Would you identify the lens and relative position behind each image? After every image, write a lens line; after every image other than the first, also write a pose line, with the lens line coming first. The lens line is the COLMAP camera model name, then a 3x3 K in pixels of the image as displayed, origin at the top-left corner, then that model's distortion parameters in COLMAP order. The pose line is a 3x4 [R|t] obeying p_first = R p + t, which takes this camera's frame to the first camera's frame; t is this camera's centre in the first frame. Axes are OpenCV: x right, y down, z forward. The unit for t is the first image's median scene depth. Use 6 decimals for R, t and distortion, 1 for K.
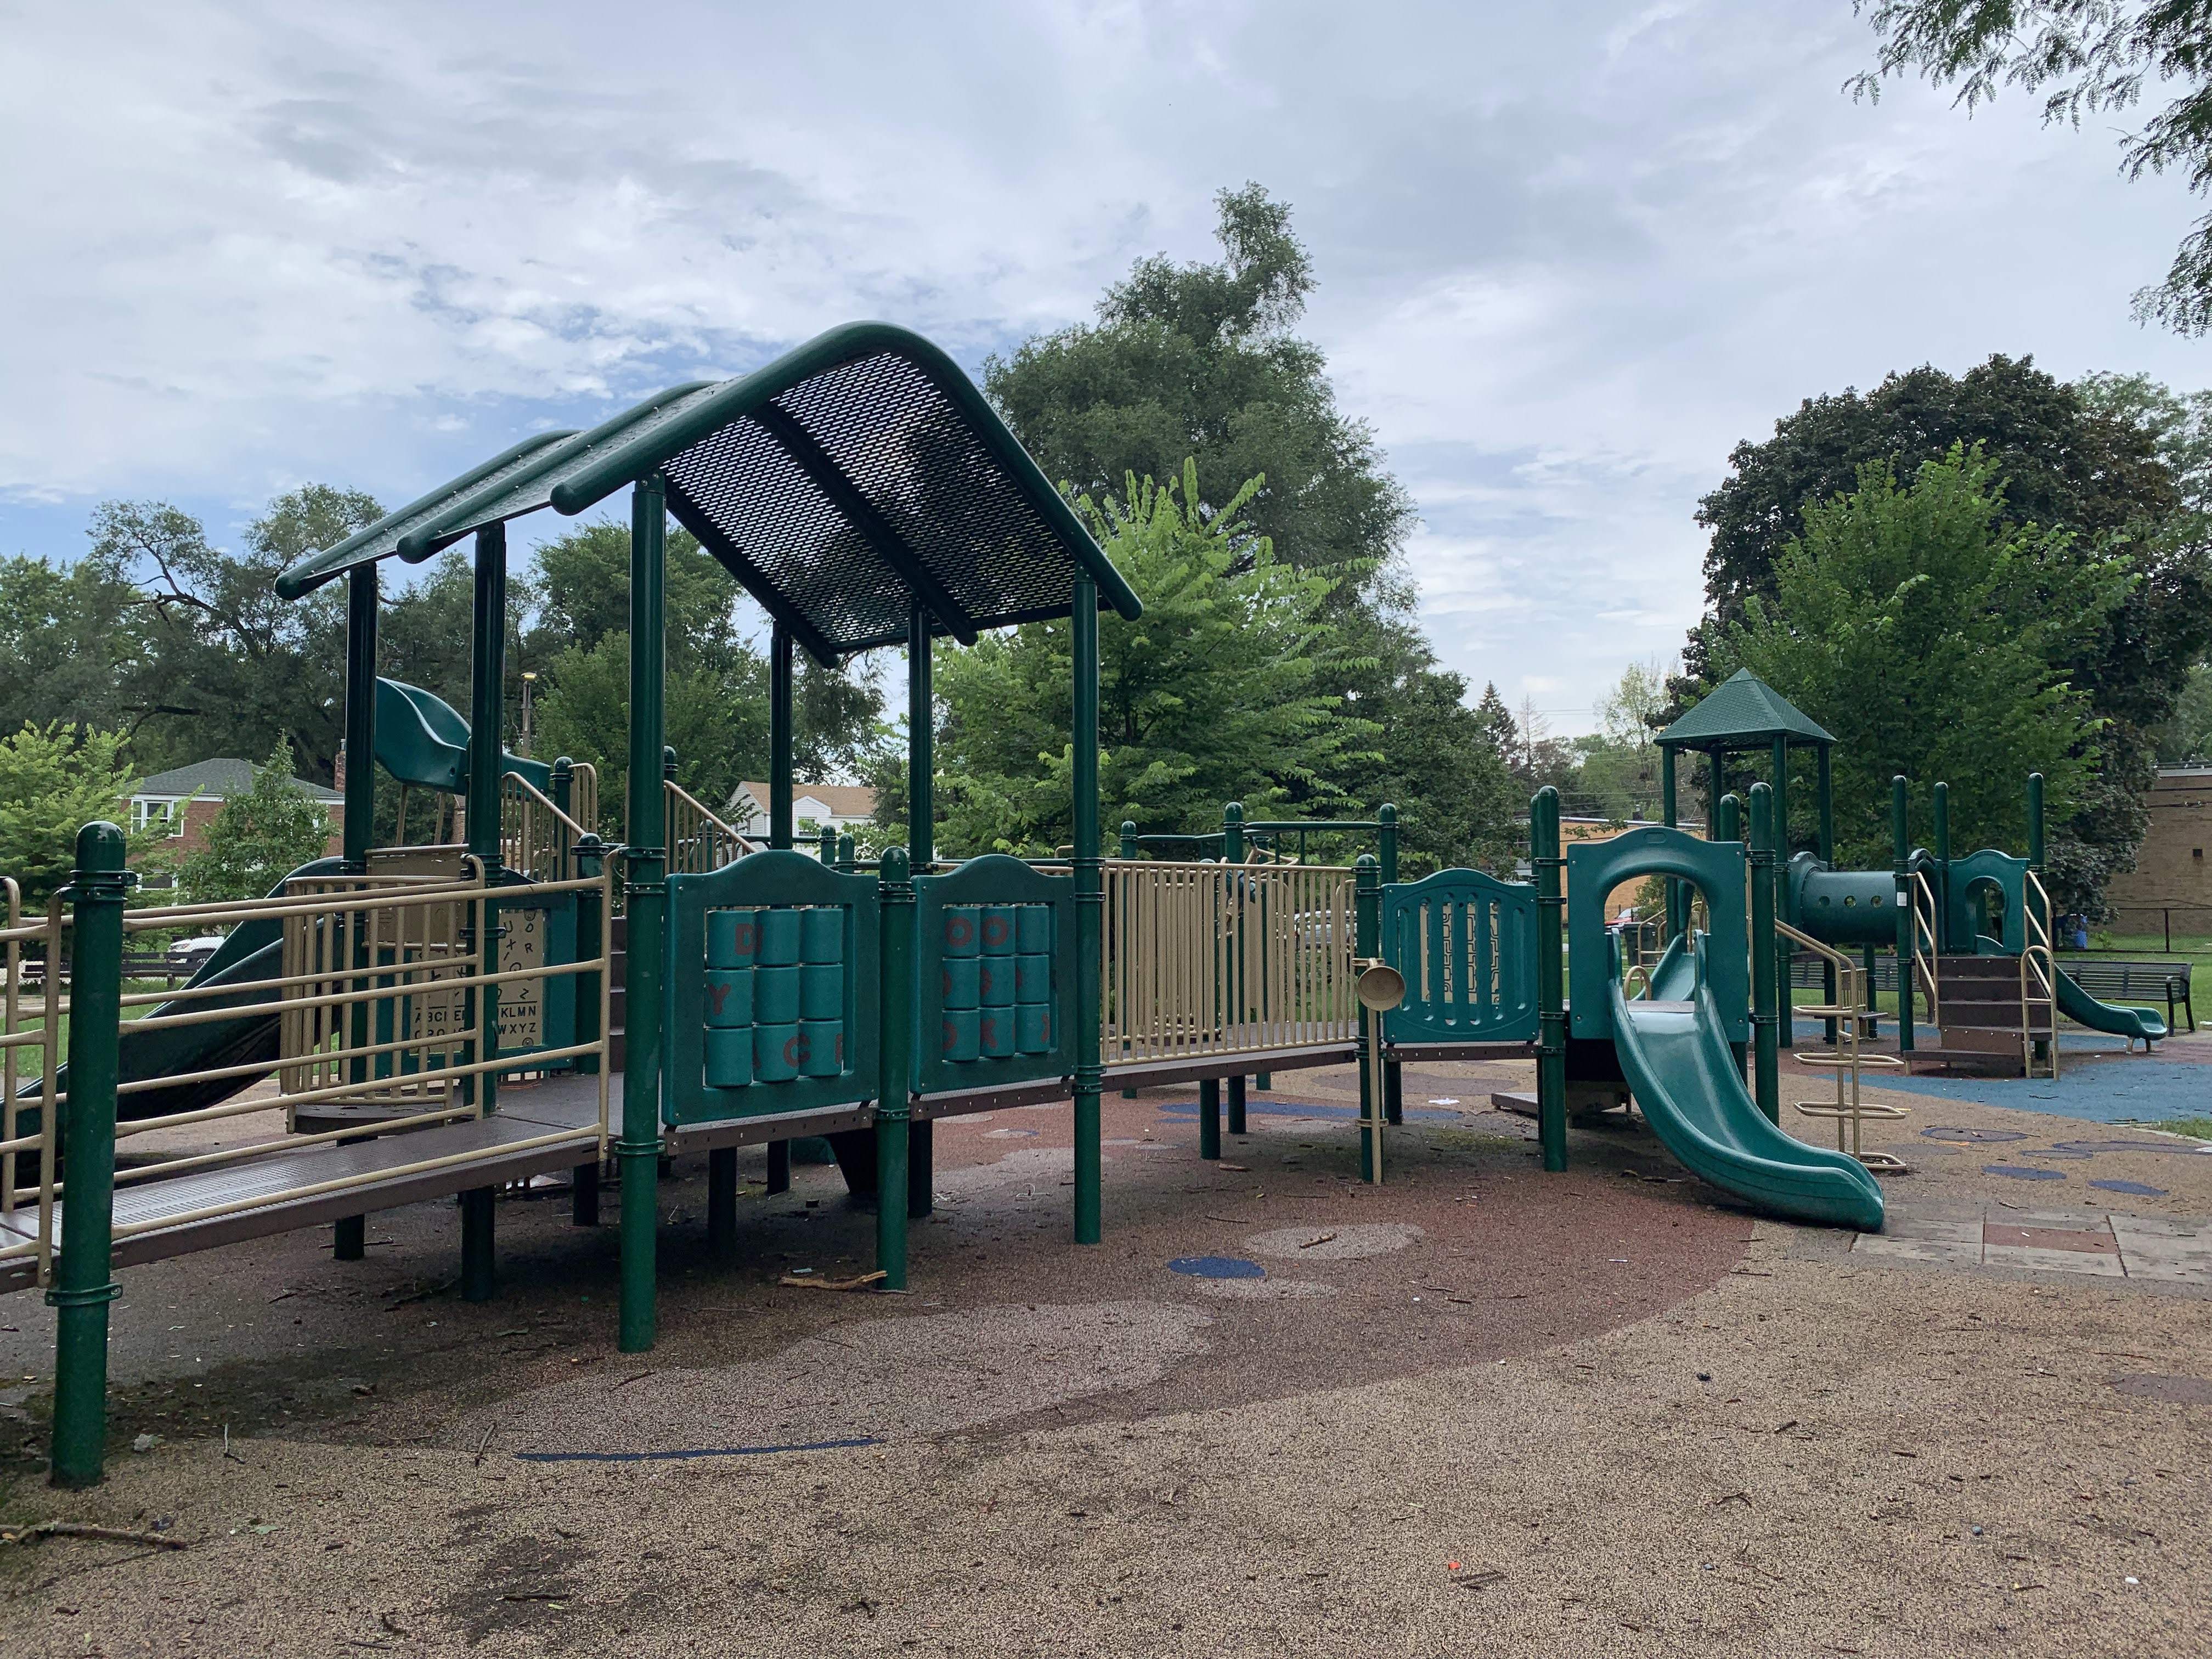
lens RADIAL K [[1657.2, 0, 1110.8], [0, 1657.2, 811.6], [0, 0, 1]] dist [-0.000287, -0.007560]
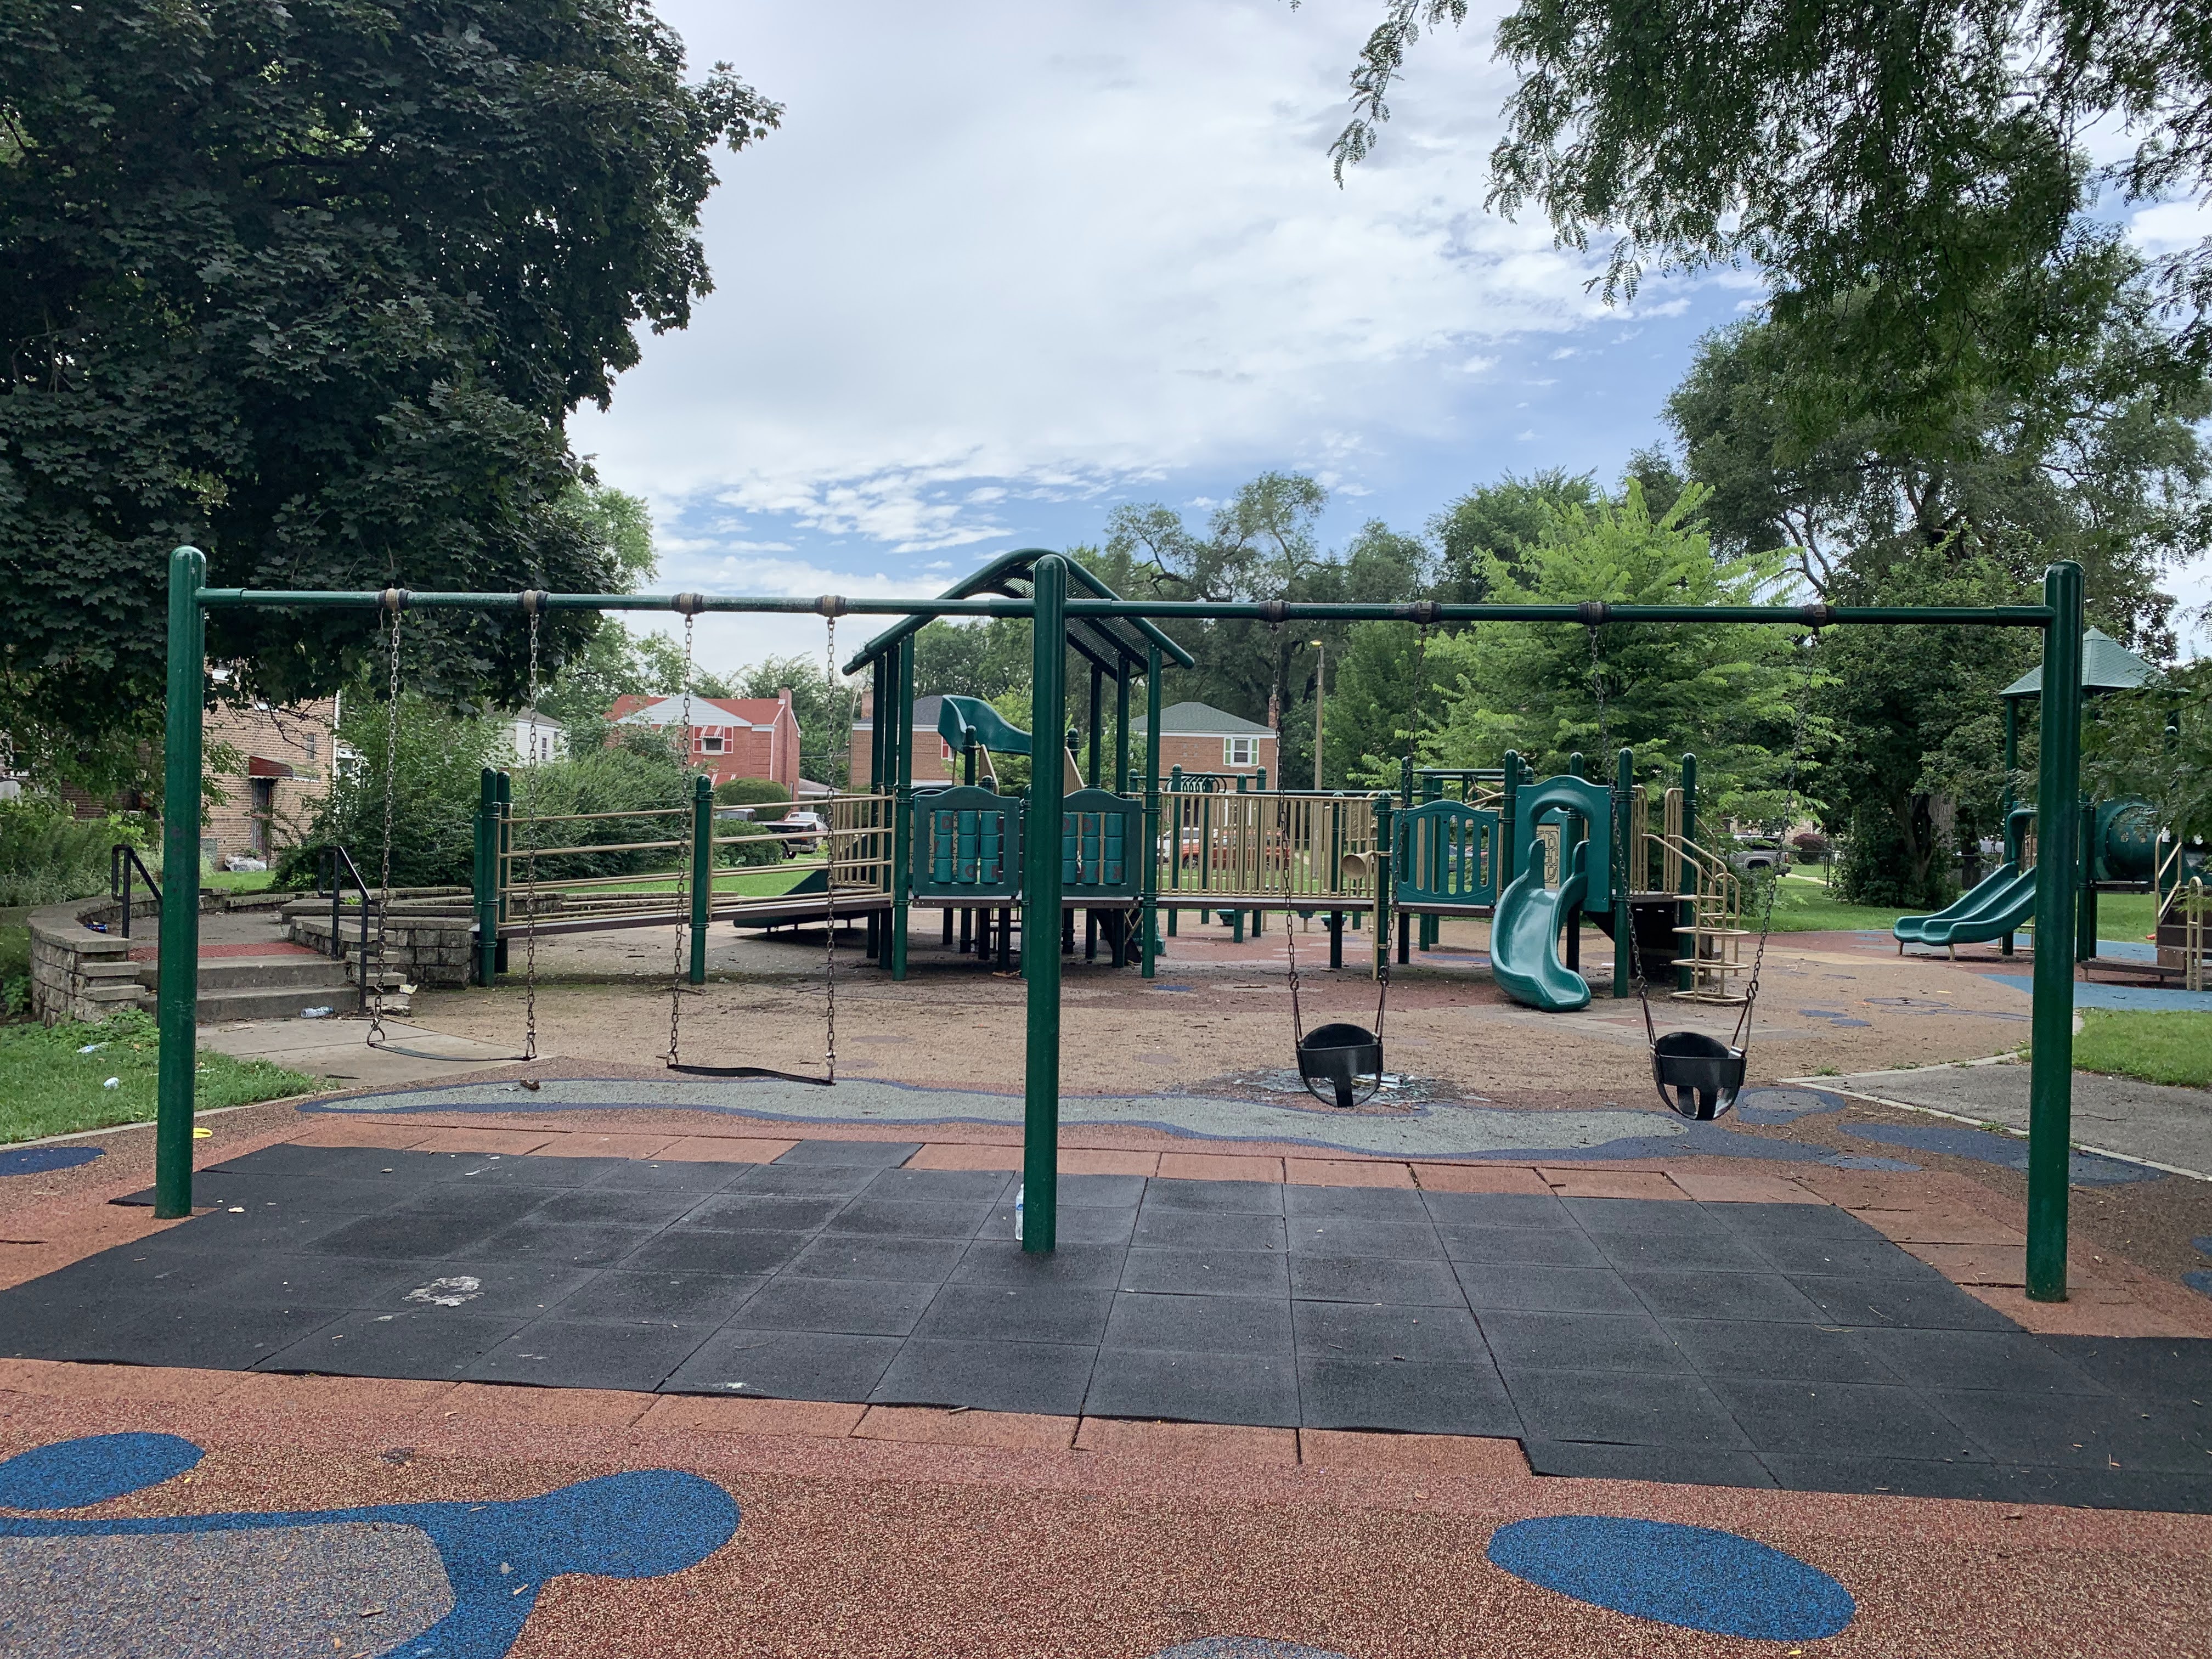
lens RADIAL K [[1666.6, 0, 1106.0], [0, 1666.6, 829.5], [0, 0, 1]] dist [0.093185, -0.001273]
pose [[0.816340, 0.026225, -0.576976, 0.145780], [0.006854, 0.998458, 0.055080, -0.004281], [0.577531, -0.048919, 0.814902, -0.088485]]
